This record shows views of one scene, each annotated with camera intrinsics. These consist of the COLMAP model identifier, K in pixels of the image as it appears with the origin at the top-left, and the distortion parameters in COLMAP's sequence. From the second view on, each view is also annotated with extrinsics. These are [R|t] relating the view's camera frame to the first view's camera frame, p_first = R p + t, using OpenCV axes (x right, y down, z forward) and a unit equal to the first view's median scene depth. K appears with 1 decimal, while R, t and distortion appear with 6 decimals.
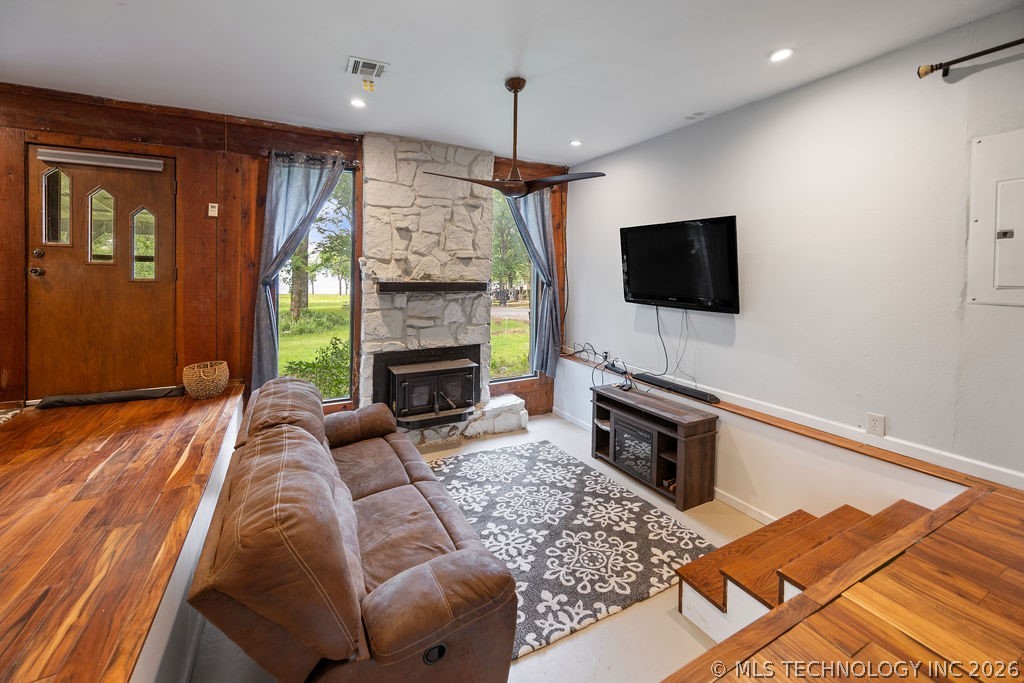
lens RADIAL K [[406.0, 0, 503.0], [0, 406.0, 322.2], [0, 0, 1]] dist [0.000762, 0.000035]
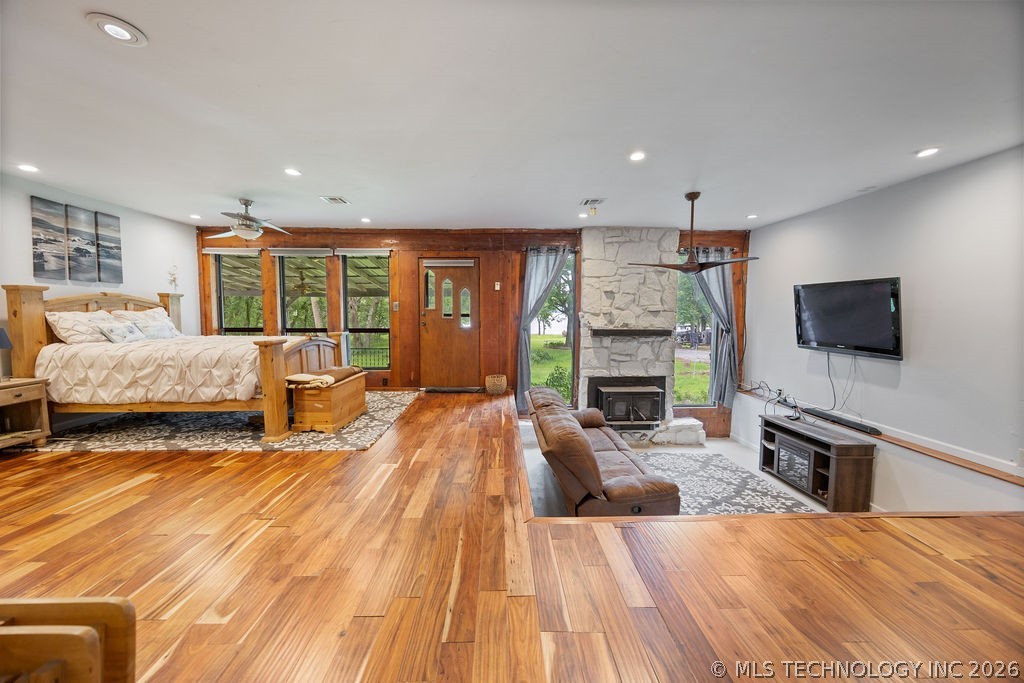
lens RADIAL K [[406.0, 0, 503.0], [0, 406.0, 322.2], [0, 0, 1]] dist [0.000762, 0.000035]
pose [[0.900294, 0.003251, -0.435269, 0.047926], [-0.045664, 0.995160, -0.087015, 0.020772], [0.432880, 0.098215, 0.896085, -0.496457]]
